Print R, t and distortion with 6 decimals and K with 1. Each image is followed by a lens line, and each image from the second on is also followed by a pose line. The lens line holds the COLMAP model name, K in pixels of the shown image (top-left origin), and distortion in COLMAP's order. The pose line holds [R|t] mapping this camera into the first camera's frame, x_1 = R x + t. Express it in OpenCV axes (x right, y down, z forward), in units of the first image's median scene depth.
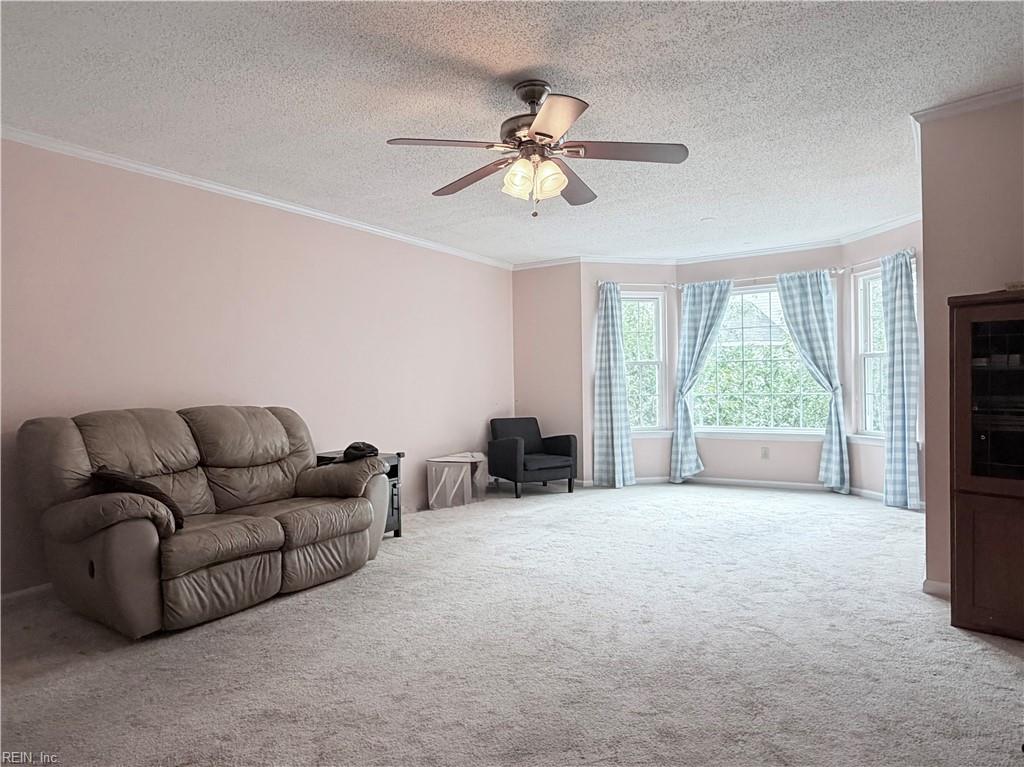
lens RADIAL K [[639.6, 0, 512.0], [0, 639.6, 383.5], [0, 0, 1]] dist [0.000165, 0.000259]
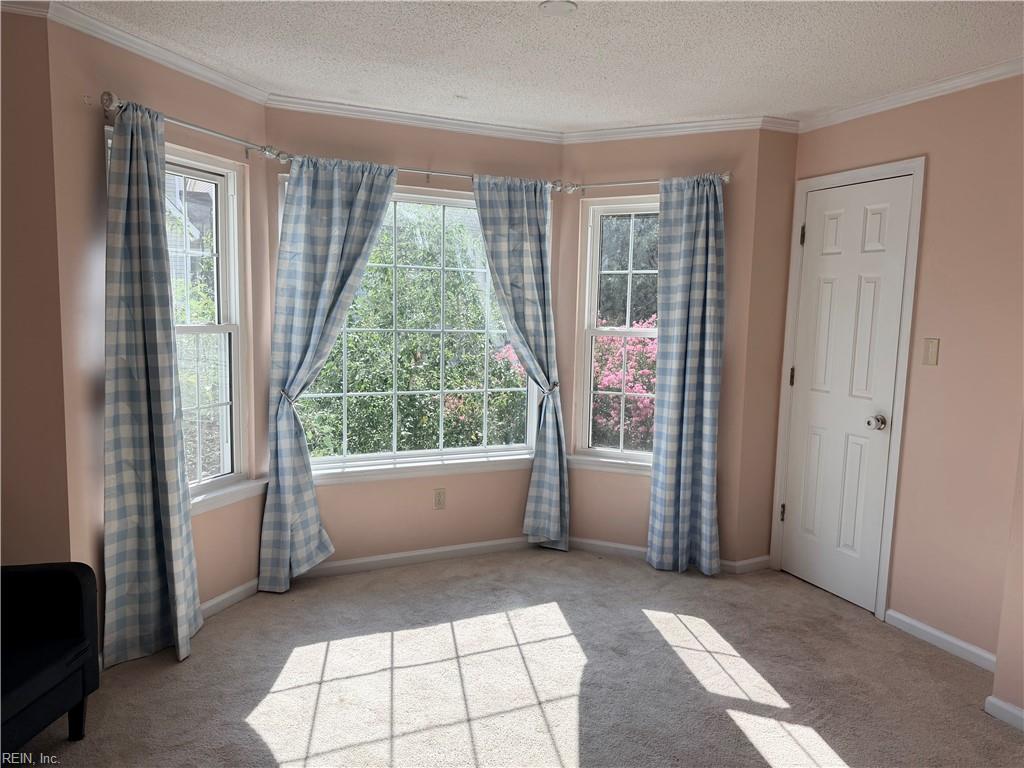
lens RADIAL K [[708.1, 0, 512.0], [0, 708.1, 384.0], [0, 0, 1]] dist [0.098208, -0.200624]
pose [[0.541767, -0.057638, 0.838550, -0.151325], [-0.031354, 0.995566, 0.088688, -0.087099], [-0.839944, -0.074340, 0.537558, 1.136392]]
